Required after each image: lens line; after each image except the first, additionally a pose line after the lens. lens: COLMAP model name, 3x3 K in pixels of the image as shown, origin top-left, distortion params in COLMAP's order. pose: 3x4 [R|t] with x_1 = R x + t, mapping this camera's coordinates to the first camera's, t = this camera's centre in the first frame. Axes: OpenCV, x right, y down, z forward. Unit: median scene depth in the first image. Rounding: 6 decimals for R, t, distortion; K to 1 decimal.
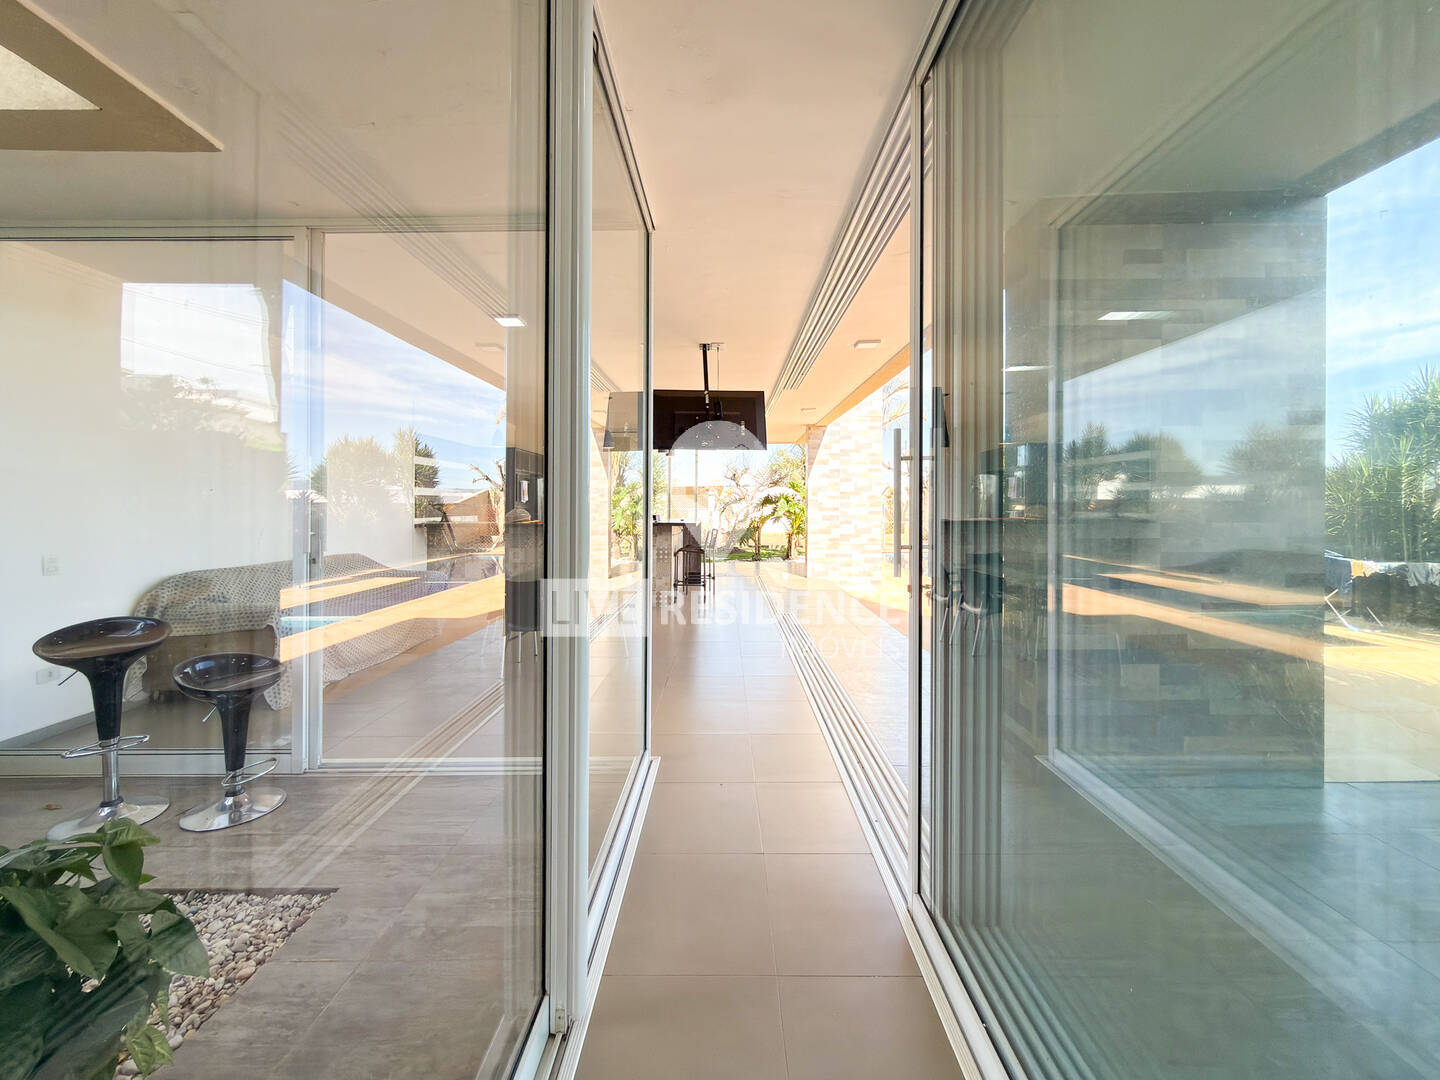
lens RADIAL K [[581.8, 0, 727.9], [0, 581.8, 526.9], [0, 0, 1]] dist [0.000617, 0.000310]
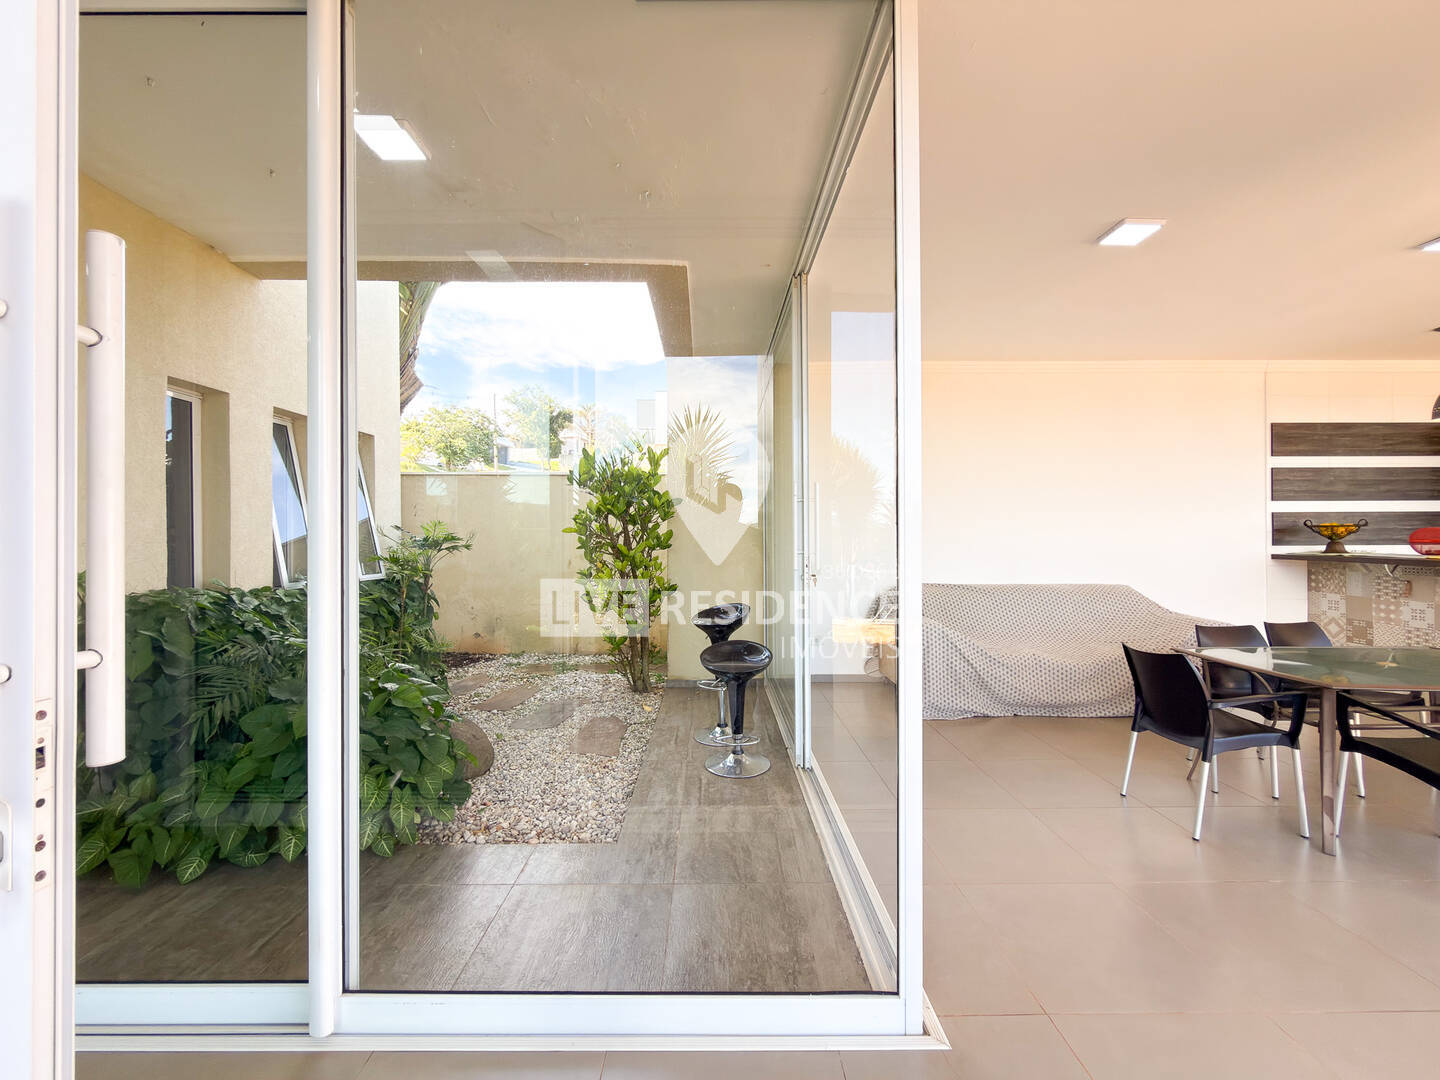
lens RADIAL K [[581.8, 0, 727.9], [0, 581.8, 526.9], [0, 0, 1]] dist [0.000617, 0.000310]
pose [[0.004125, -0.009814, -0.999943, 0.106581], [-0.034296, 0.999362, -0.009950, -0.005630], [0.999403, 0.034335, 0.003785, 0.237421]]
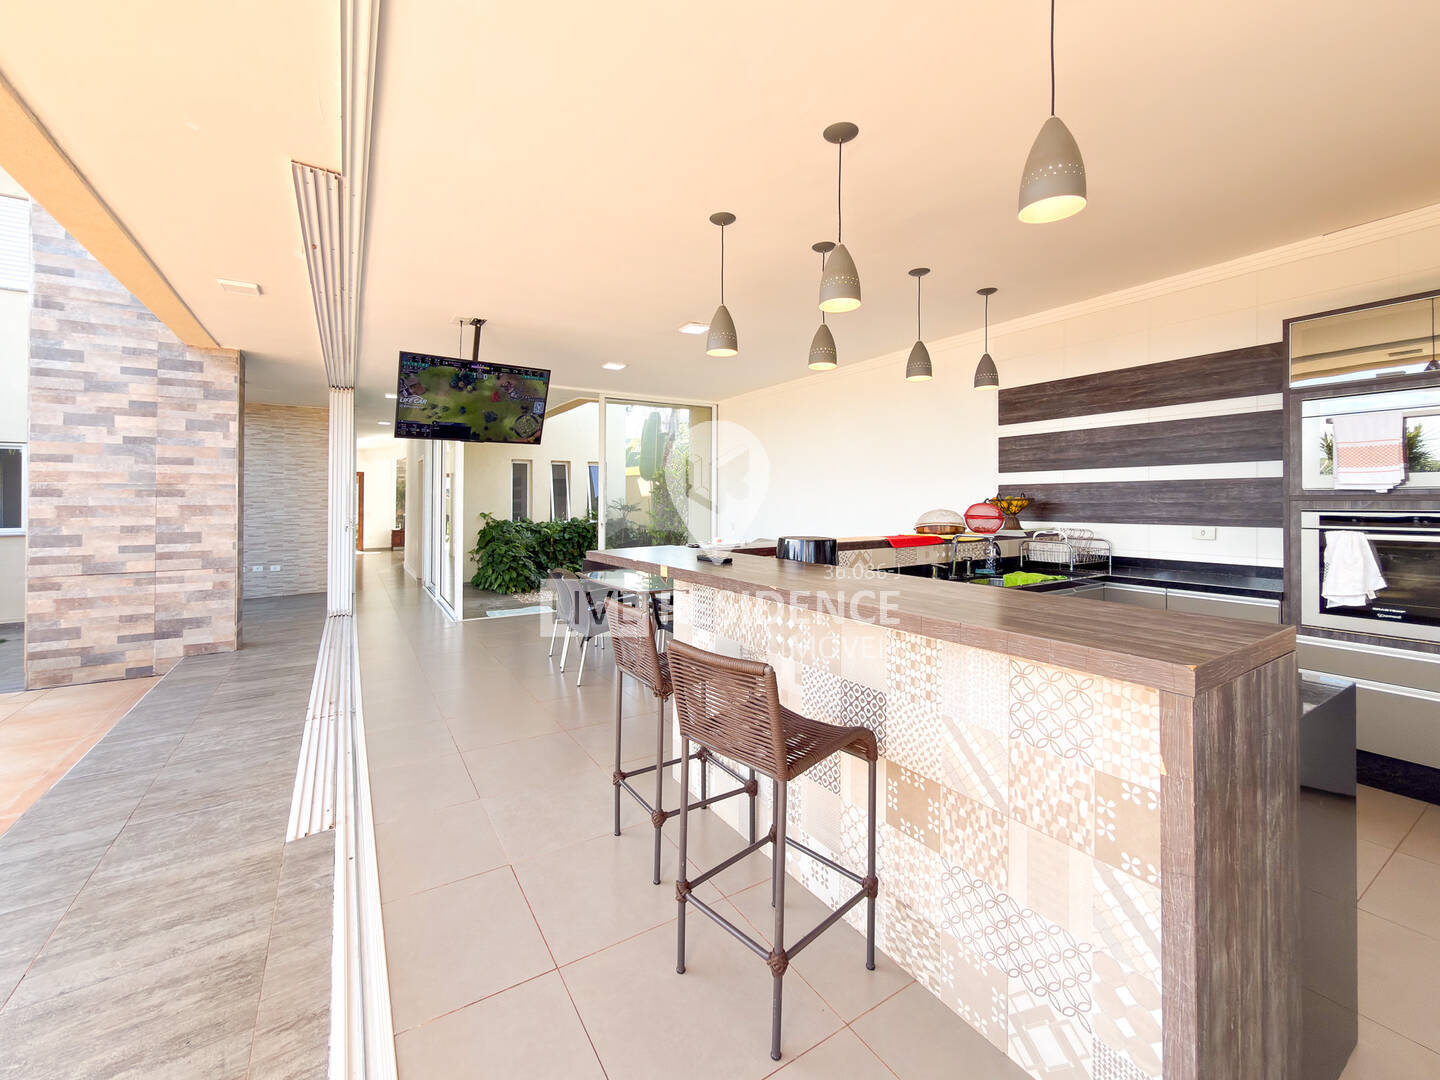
lens RADIAL K [[590.4, 0, 719.0], [0, 590.4, 500.0], [0, 0, 1]] dist [-0.000065, -0.000624]
pose [[-0.847422, 0.010811, -0.530811, 0.056846], [-0.010462, 0.999258, 0.037055, -0.041182], [0.530818, 0.036955, -0.846680, 0.968364]]
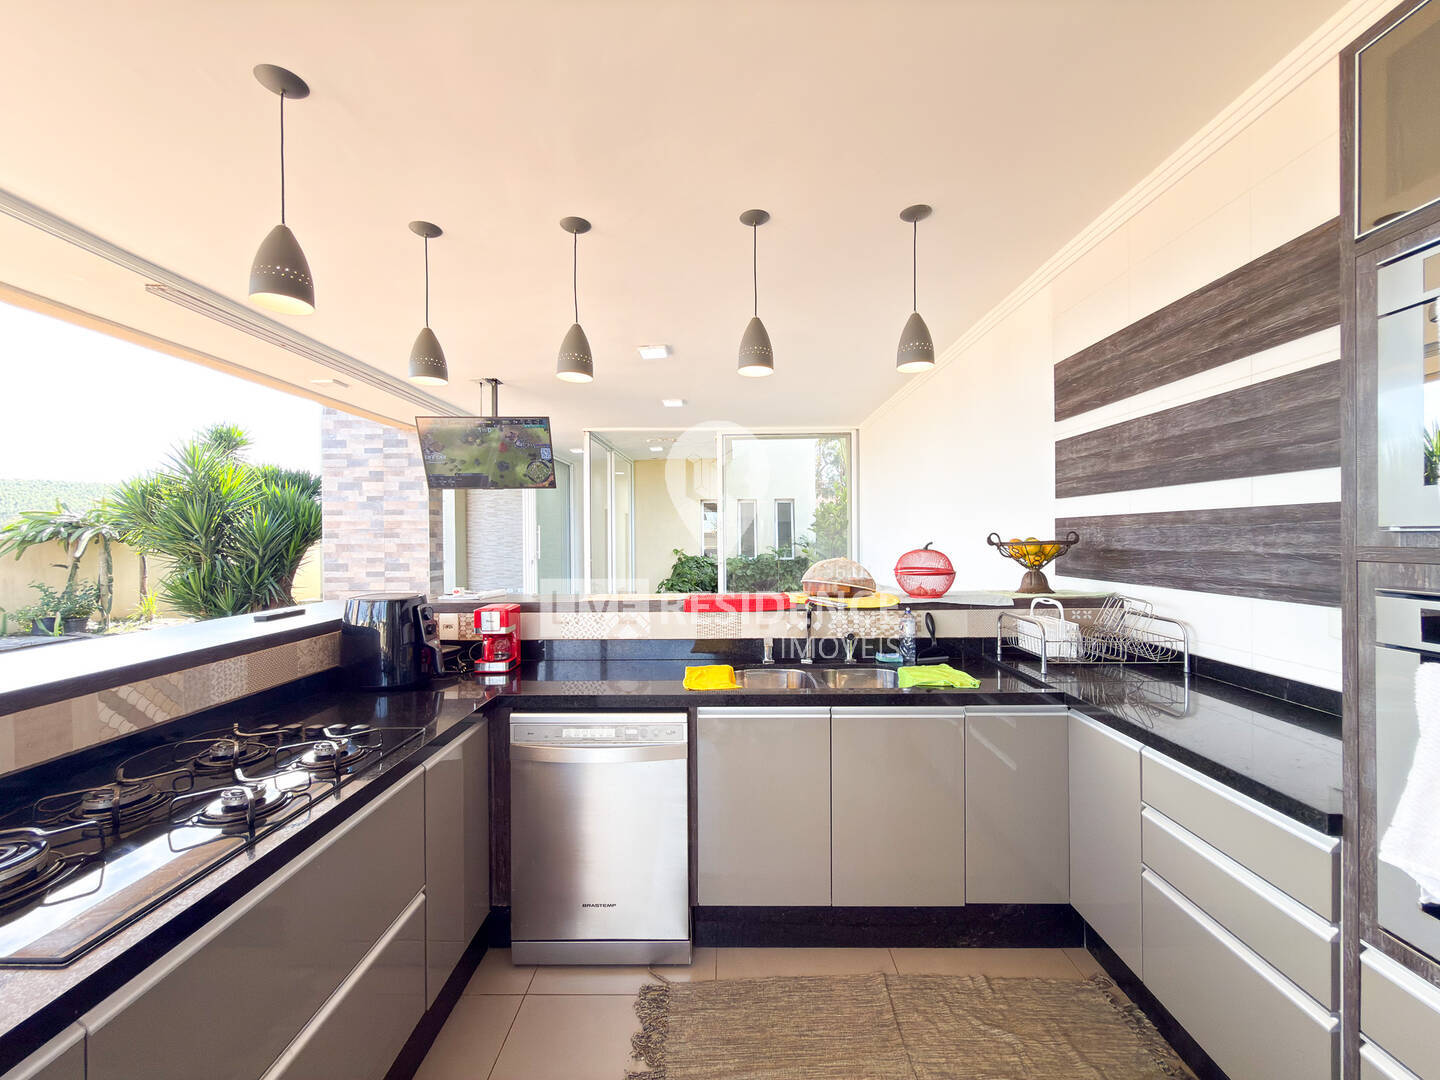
lens RADIAL K [[570.7, 0, 721.6], [0, 570.7, 545.4], [0, 0, 1]] dist [0.000436, 0.000061]
pose [[-0.999785, 0.015241, 0.014031, -0.216916], [0.015997, 0.998334, 0.055441, -0.042958], [-0.013163, 0.055654, -0.998363, 0.972204]]
